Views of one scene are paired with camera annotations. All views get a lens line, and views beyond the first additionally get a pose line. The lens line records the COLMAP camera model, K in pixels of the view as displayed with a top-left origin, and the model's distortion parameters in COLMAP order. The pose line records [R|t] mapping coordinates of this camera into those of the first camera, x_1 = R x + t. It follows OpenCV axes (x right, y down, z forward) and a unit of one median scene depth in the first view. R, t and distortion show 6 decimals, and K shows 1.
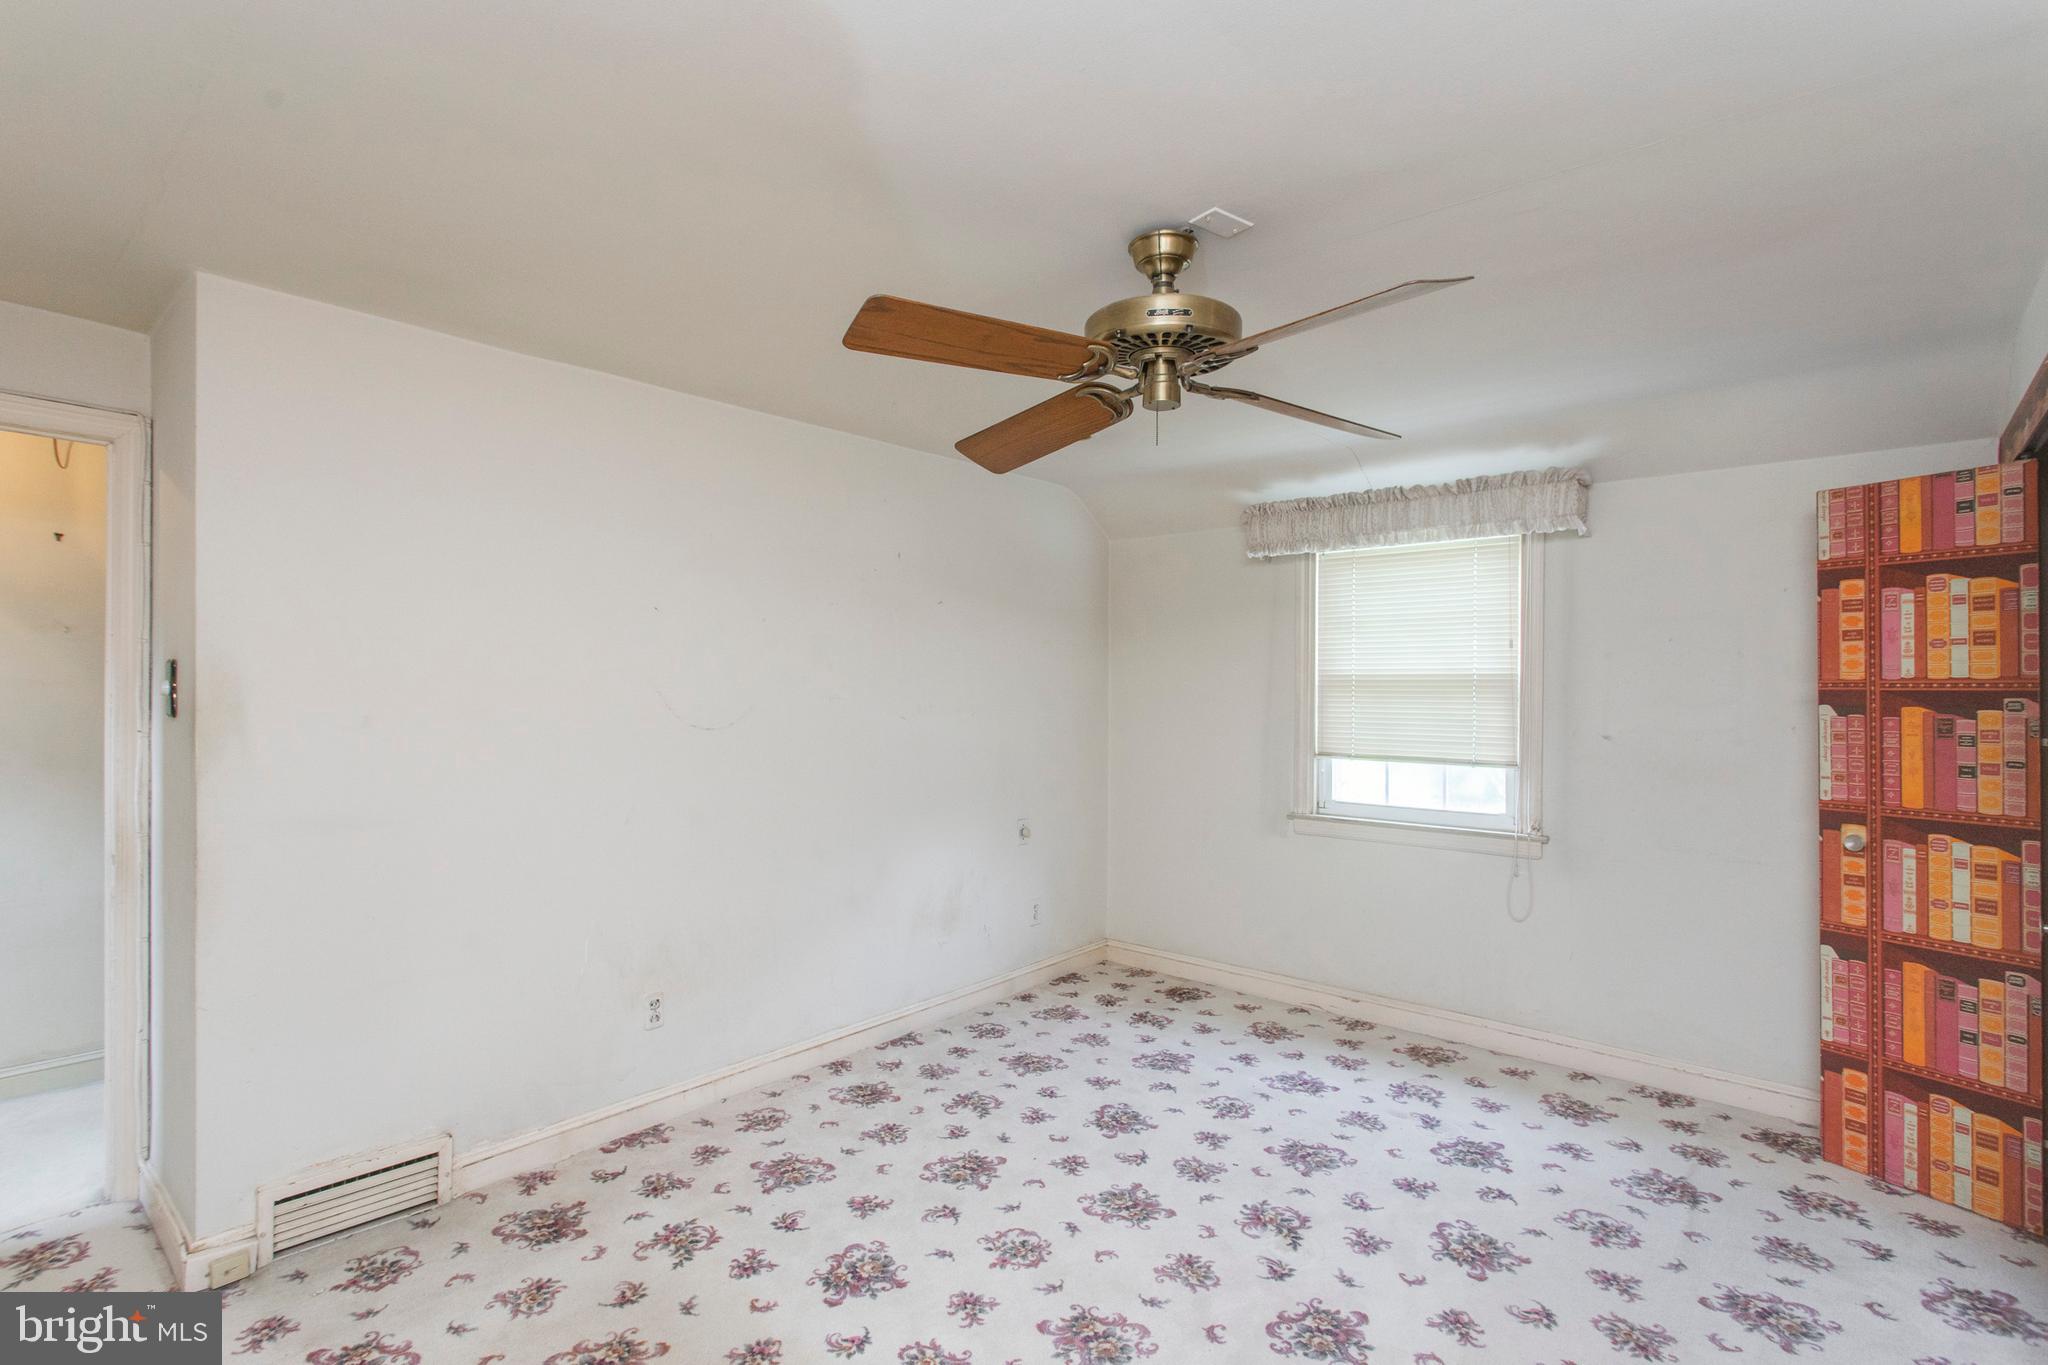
lens RADIAL K [[984.3, 0, 1032.7], [0, 984.3, 681.1], [0, 0, 1]] dist [-0.007283, -0.000389]
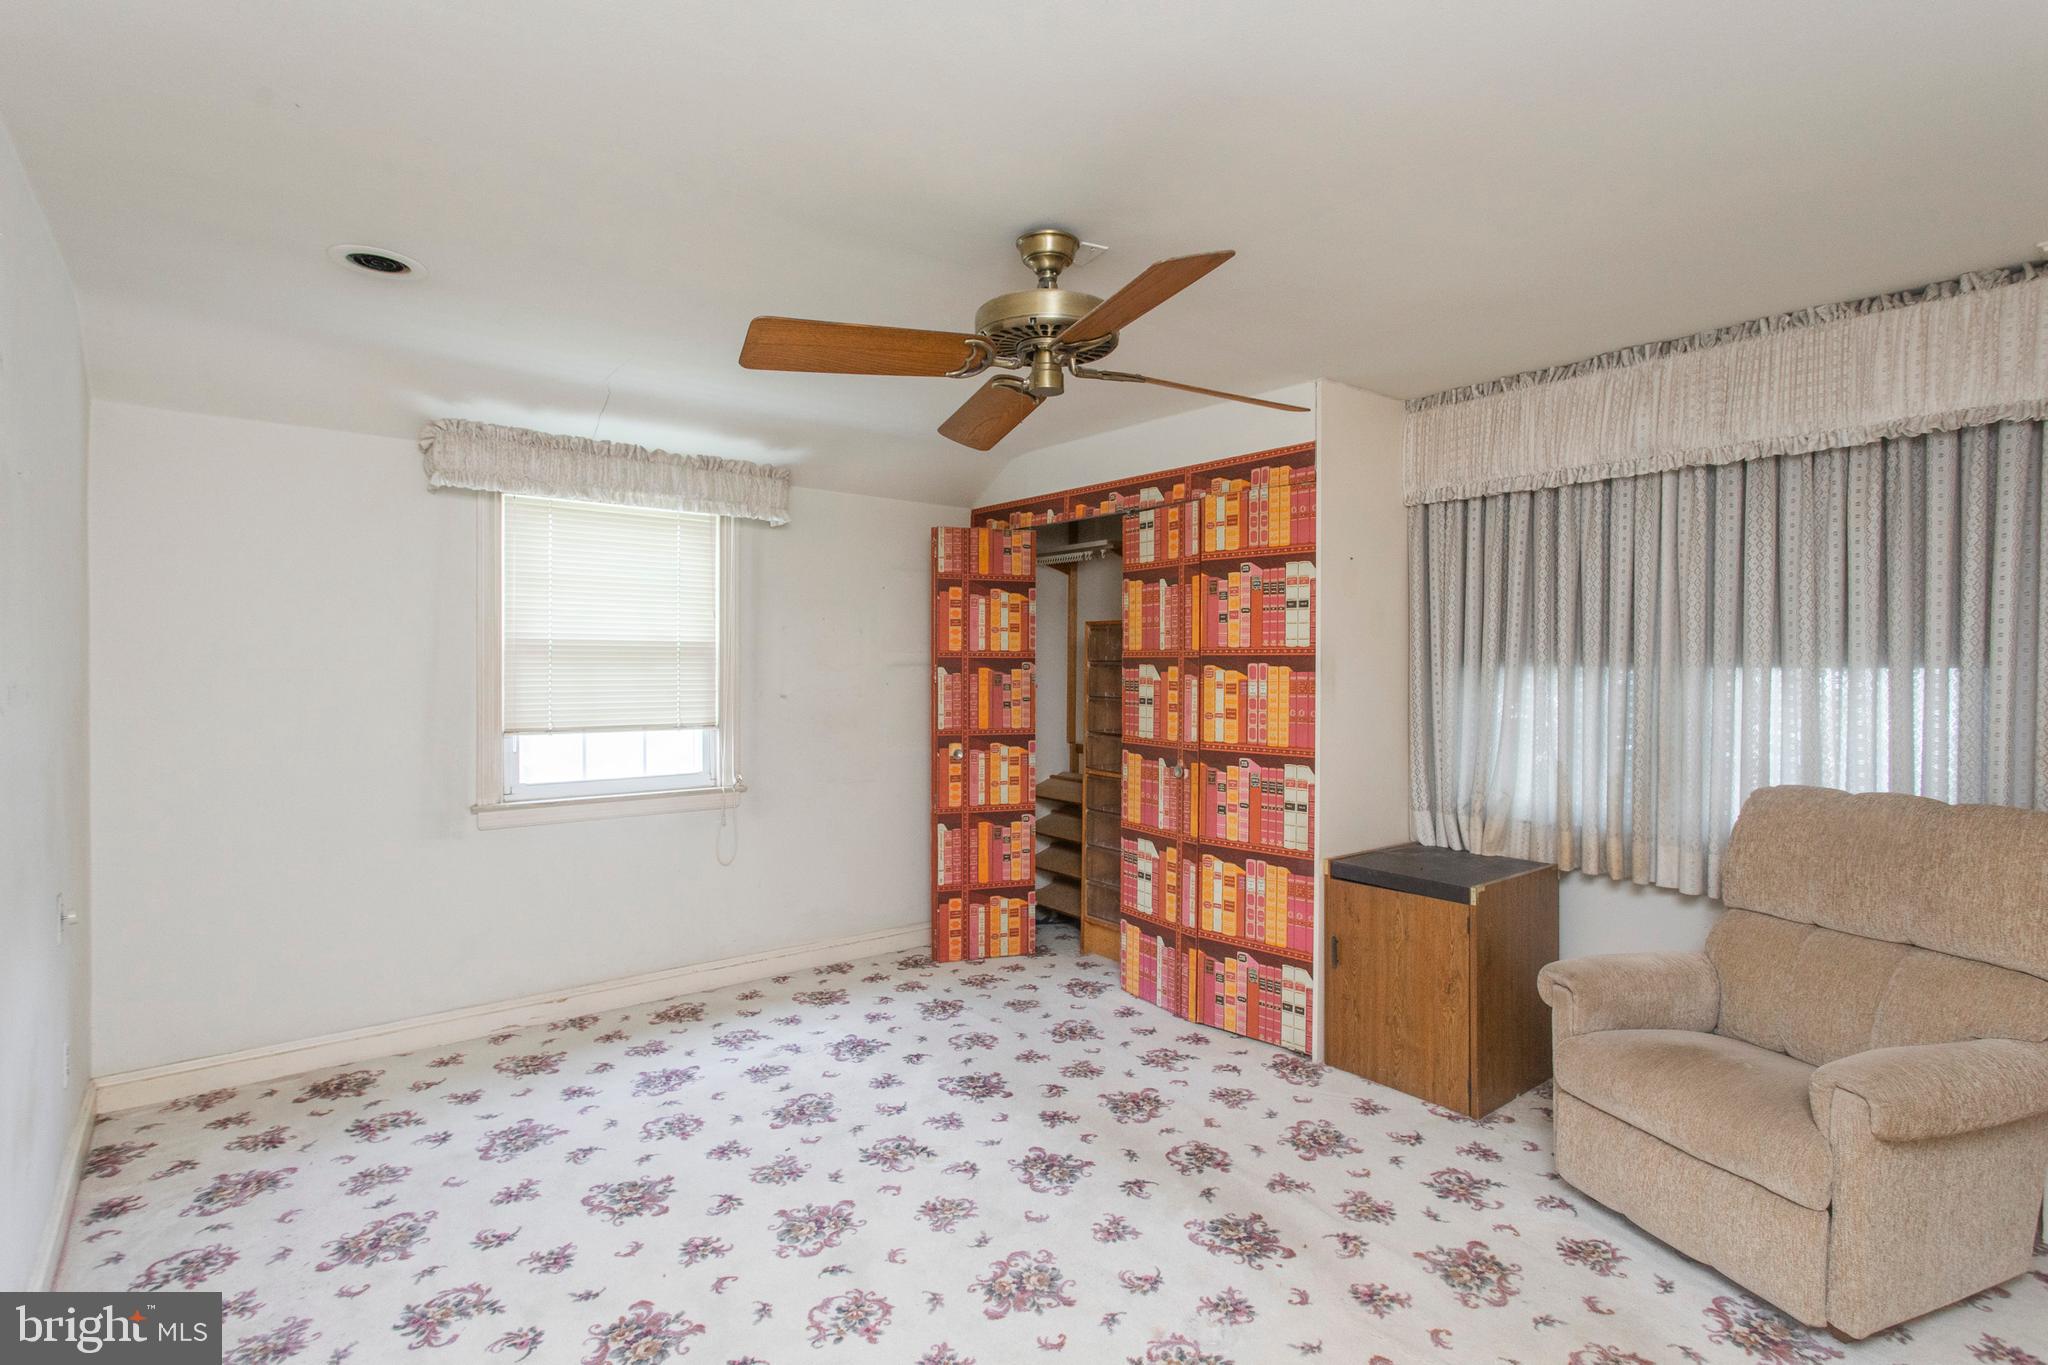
lens RADIAL K [[984.3, 0, 1032.7], [0, 984.3, 681.1], [0, 0, 1]] dist [-0.007283, -0.000389]
pose [[0.168660, -0.021272, 0.985445, -0.608171], [-0.009404, 0.999687, 0.023189, 0.007959], [-0.985629, -0.013178, 0.168407, 0.533980]]
